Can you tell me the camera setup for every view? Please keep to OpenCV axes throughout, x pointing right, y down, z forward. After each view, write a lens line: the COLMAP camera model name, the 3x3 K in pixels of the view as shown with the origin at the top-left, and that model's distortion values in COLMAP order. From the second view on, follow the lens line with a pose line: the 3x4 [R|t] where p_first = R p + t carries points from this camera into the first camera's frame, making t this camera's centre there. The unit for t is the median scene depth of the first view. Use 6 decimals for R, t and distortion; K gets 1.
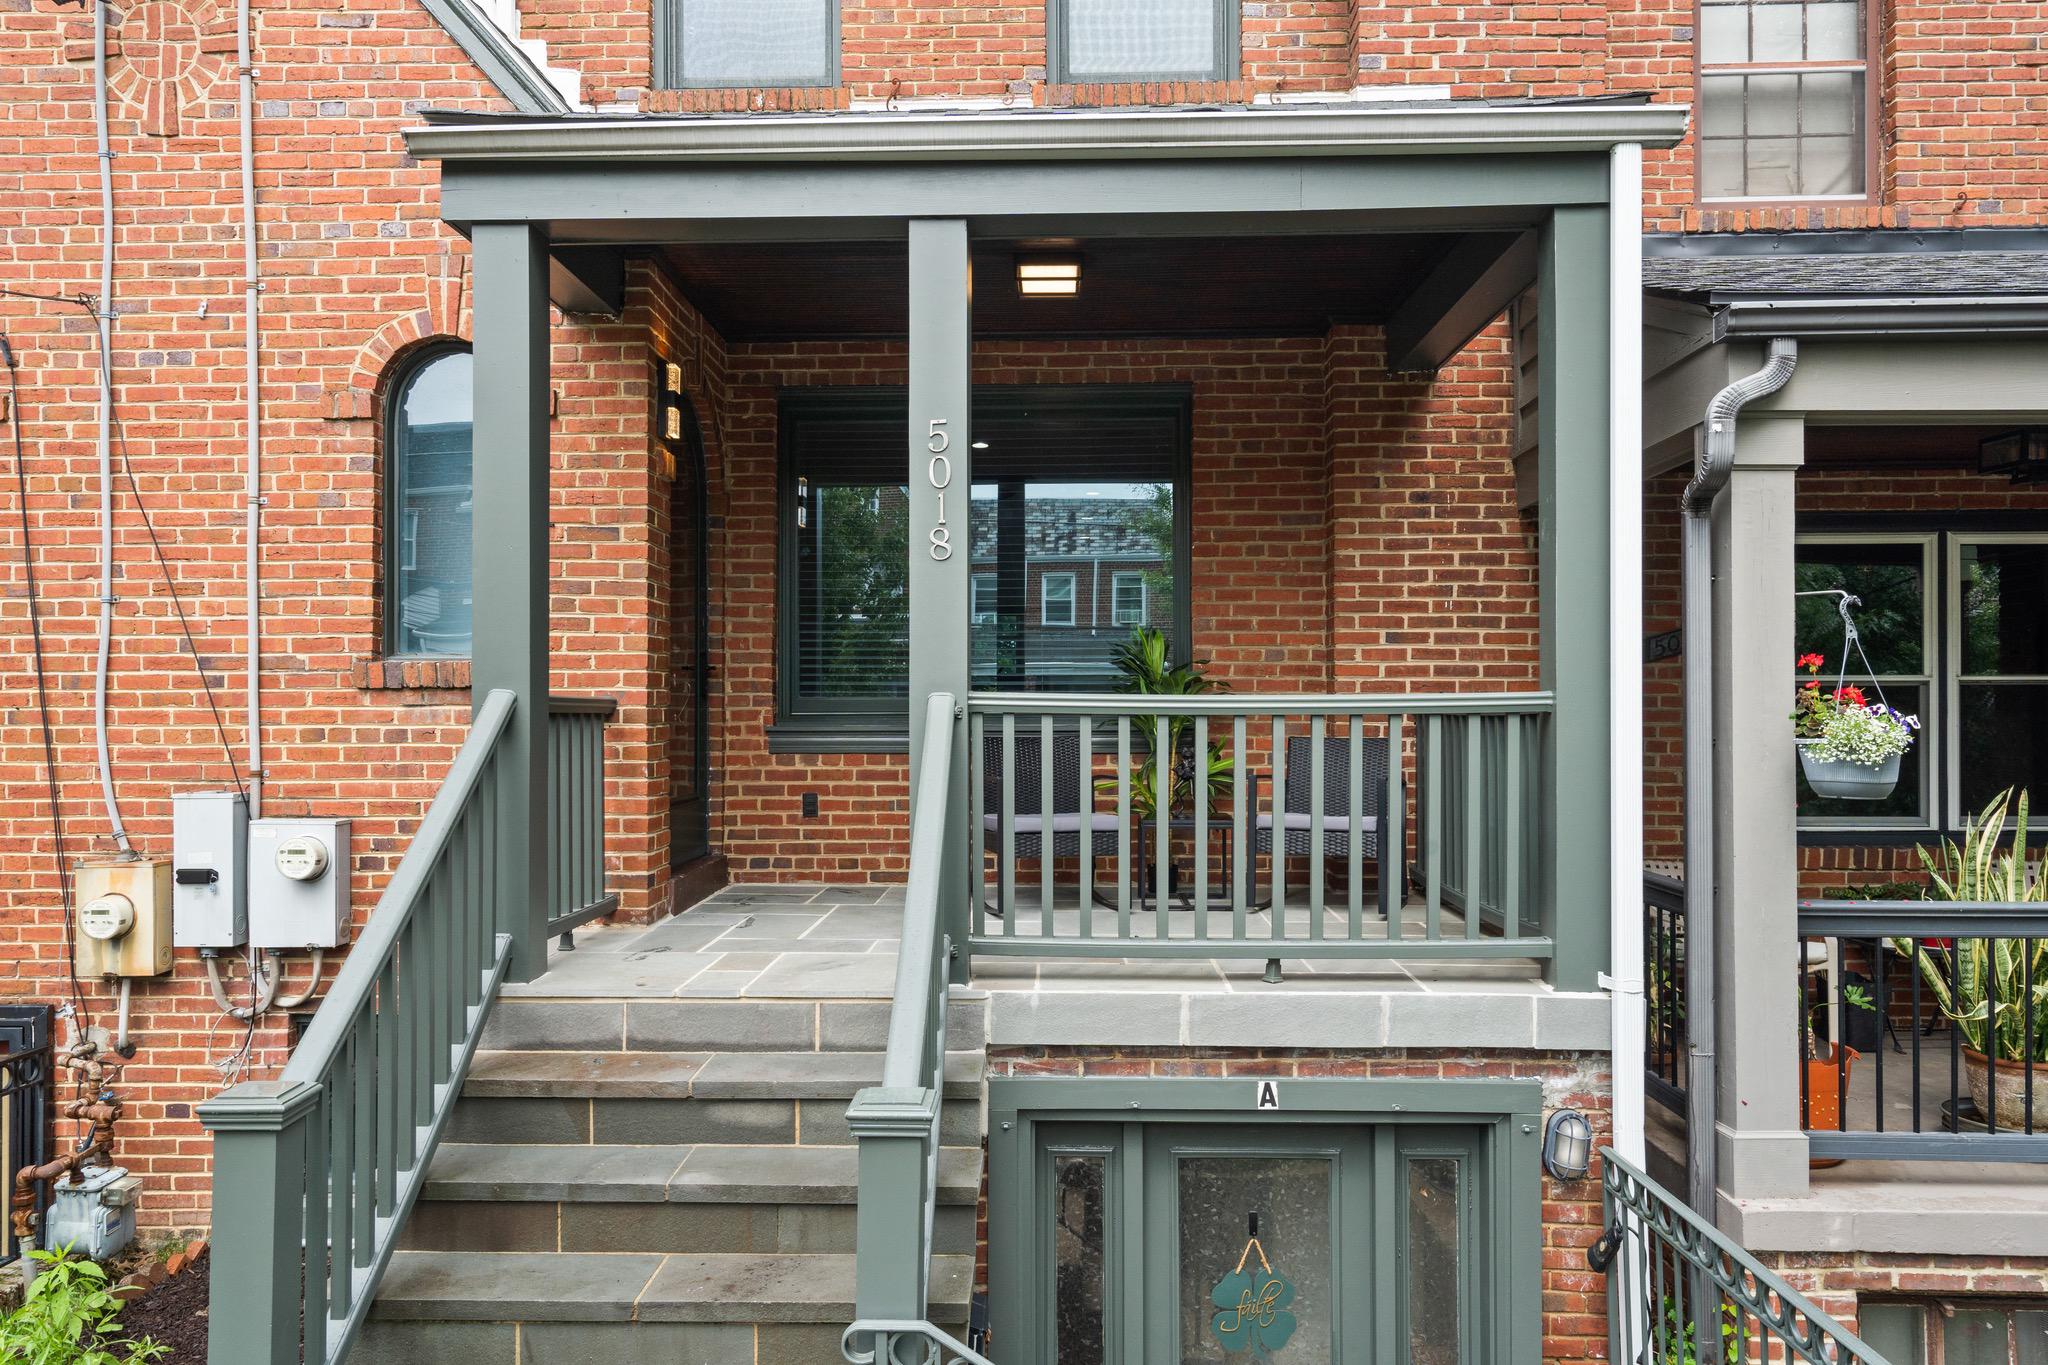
lens RADIAL K [[1436.6, 0, 1030.7], [0, 1436.6, 705.8], [0, 0, 1]] dist [0.011751, 0.000233]
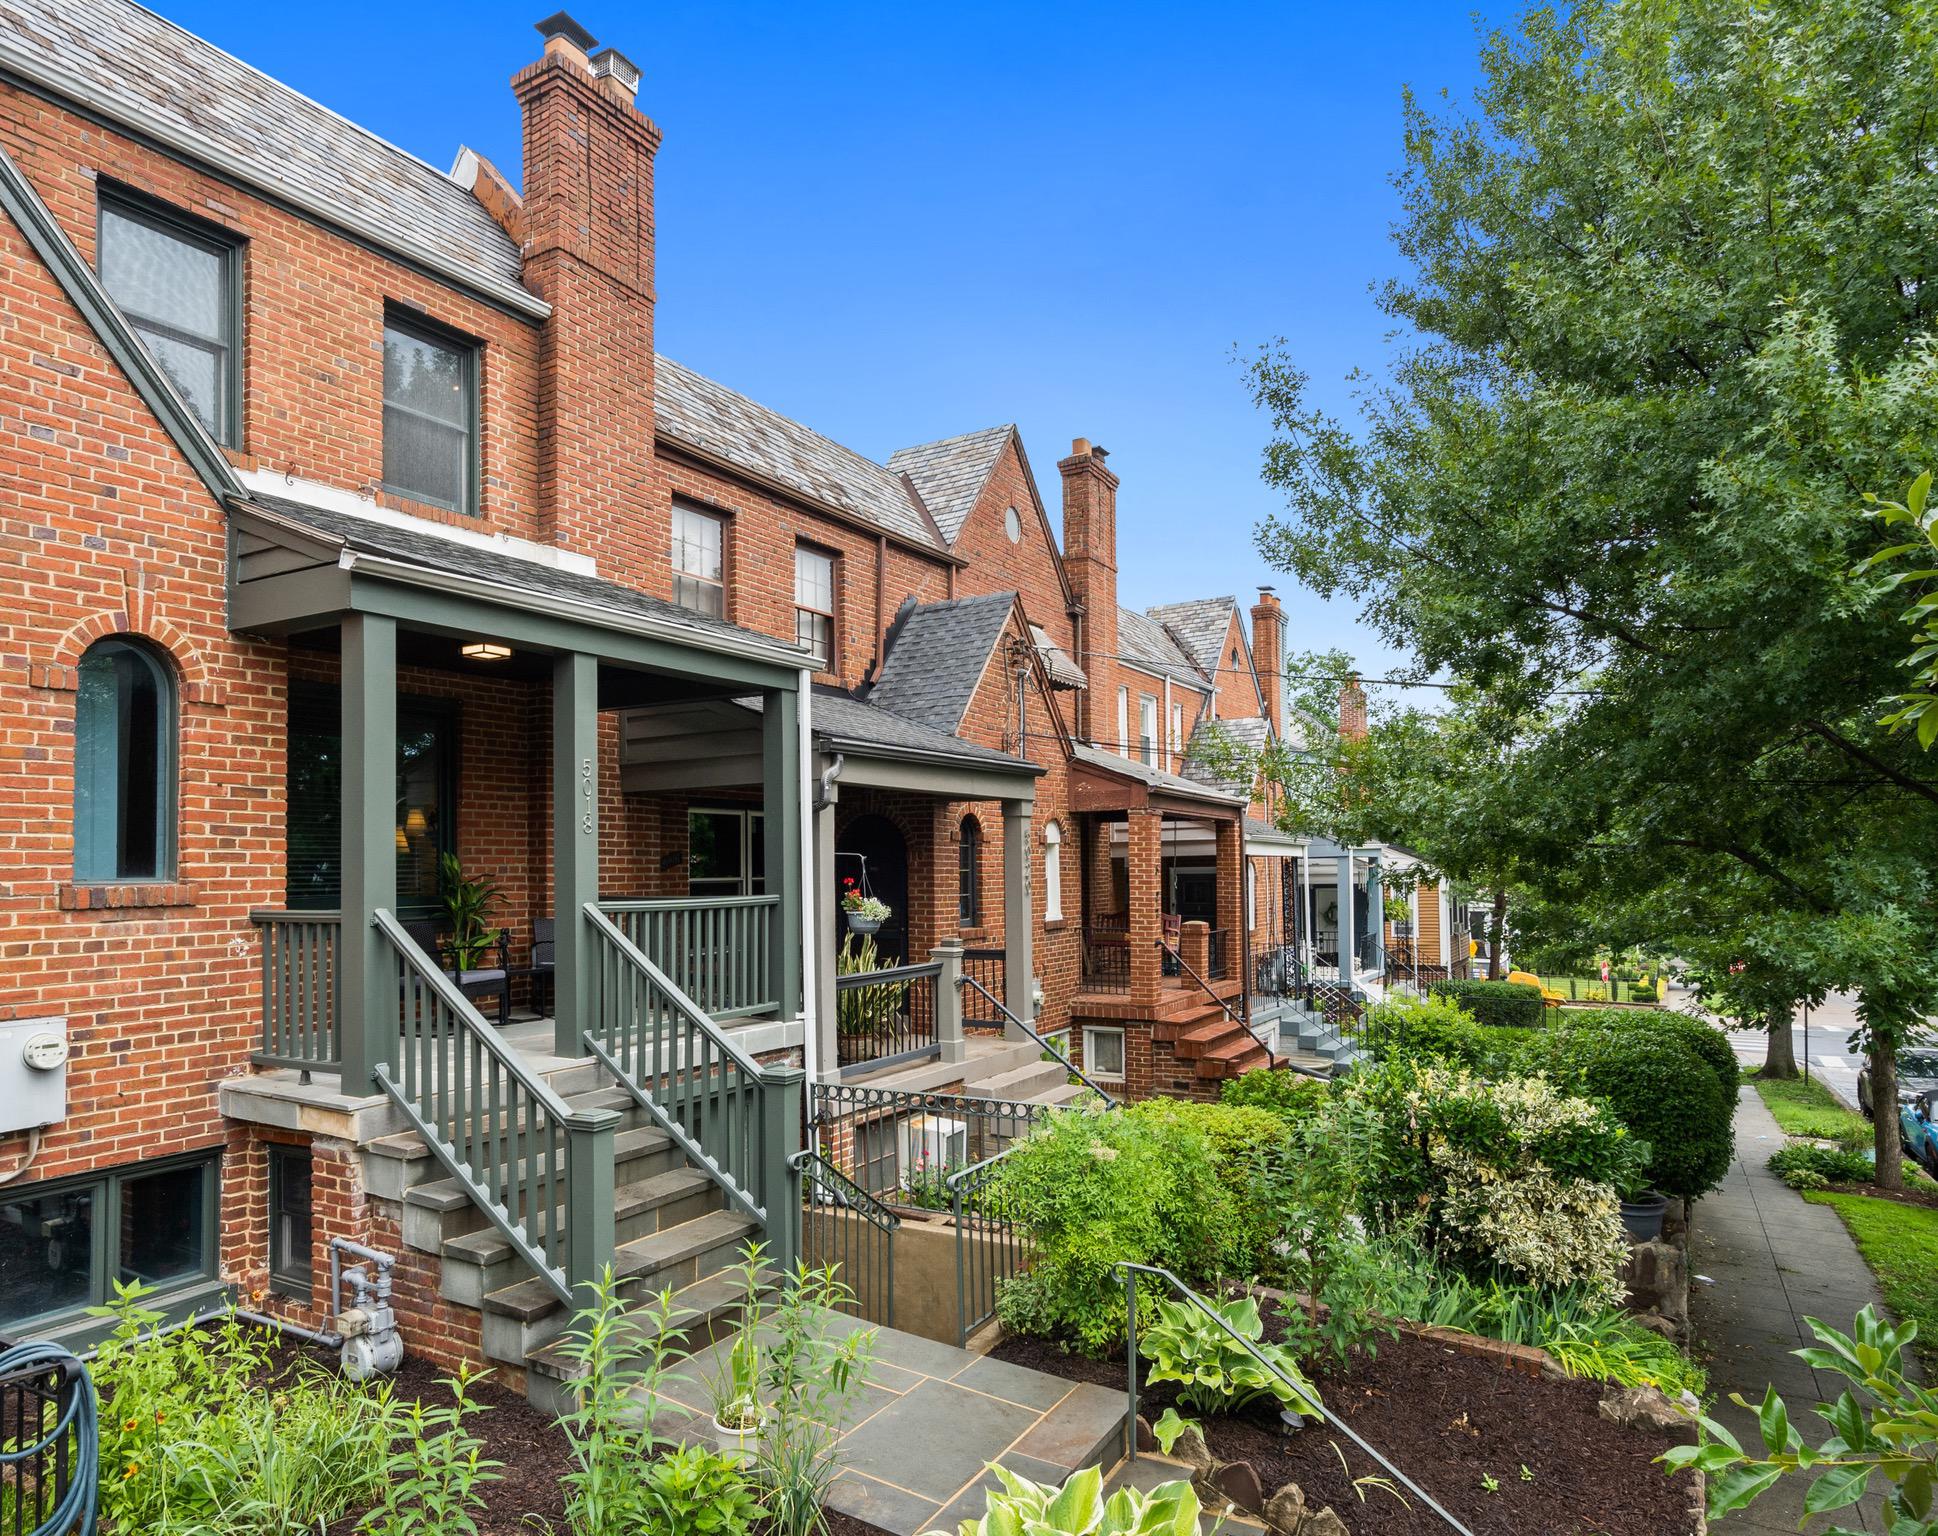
lens RADIAL K [[1241.7, 0, 892.5], [0, 1241.7, 840.9], [0, 0, 1]] dist [0.002326, 0.001919]
pose [[0.508801, 0.013578, 0.860777, -1.276294], [0.004974, 0.999813, -0.018711, -0.059156], [-0.860870, 0.013802, 0.508638, -0.181171]]
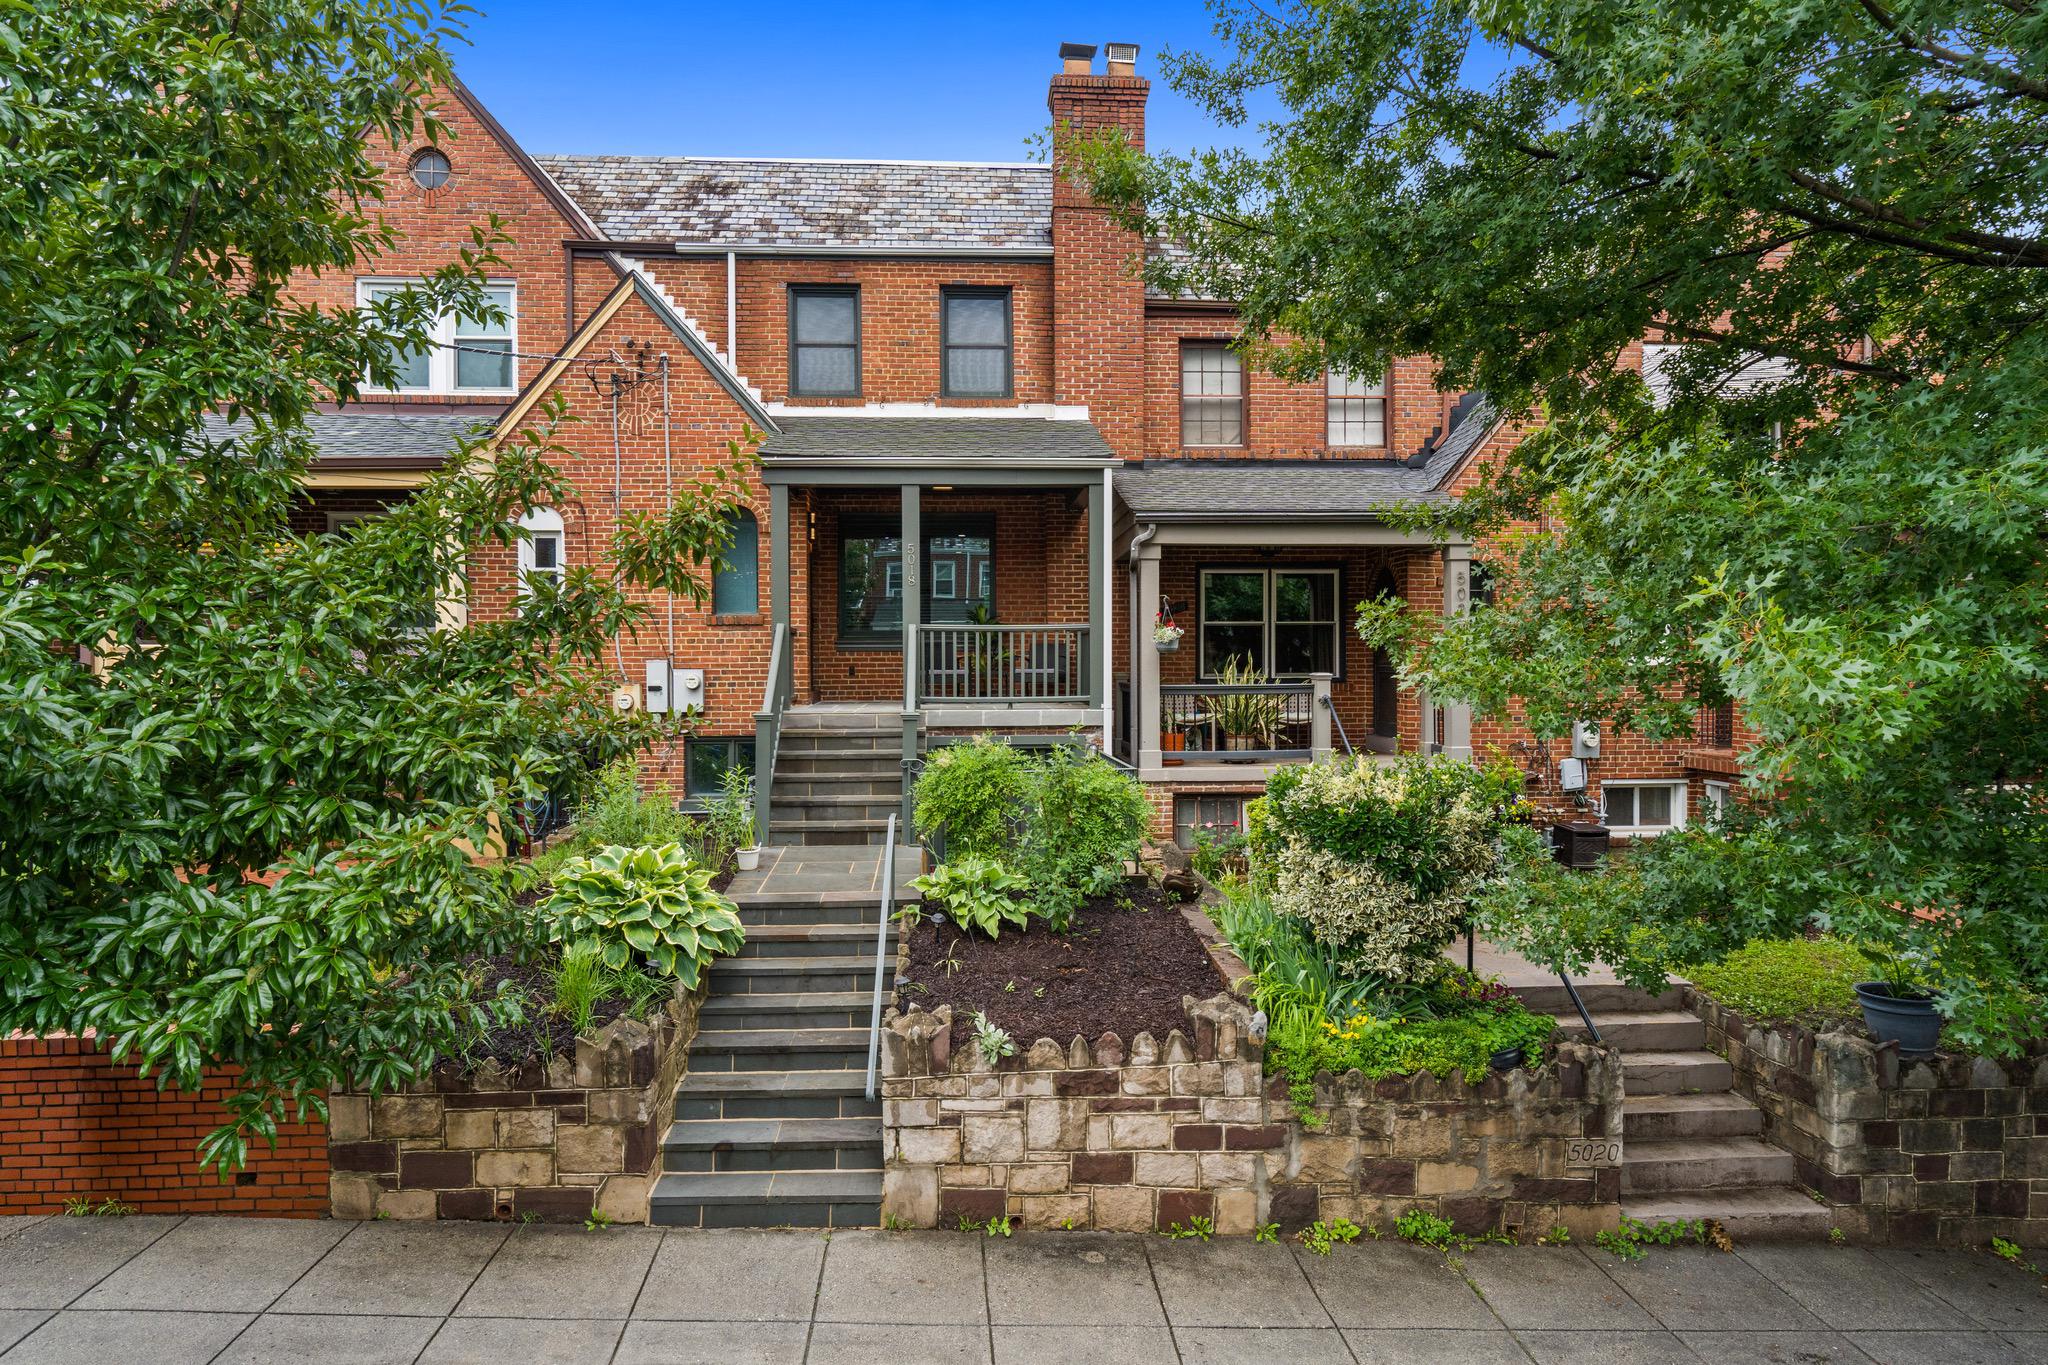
lens RADIAL K [[1176.5, 0, 1024.0], [0, 1176.5, 682.5], [0, 0, 1]] dist [0.001424, 0.000083]
pose [[0.996516, -0.005374, 0.083226, -0.030869], [0.003470, 0.999729, 0.023004, 0.065025], [-0.083327, -0.022635, 0.996265, -1.807005]]
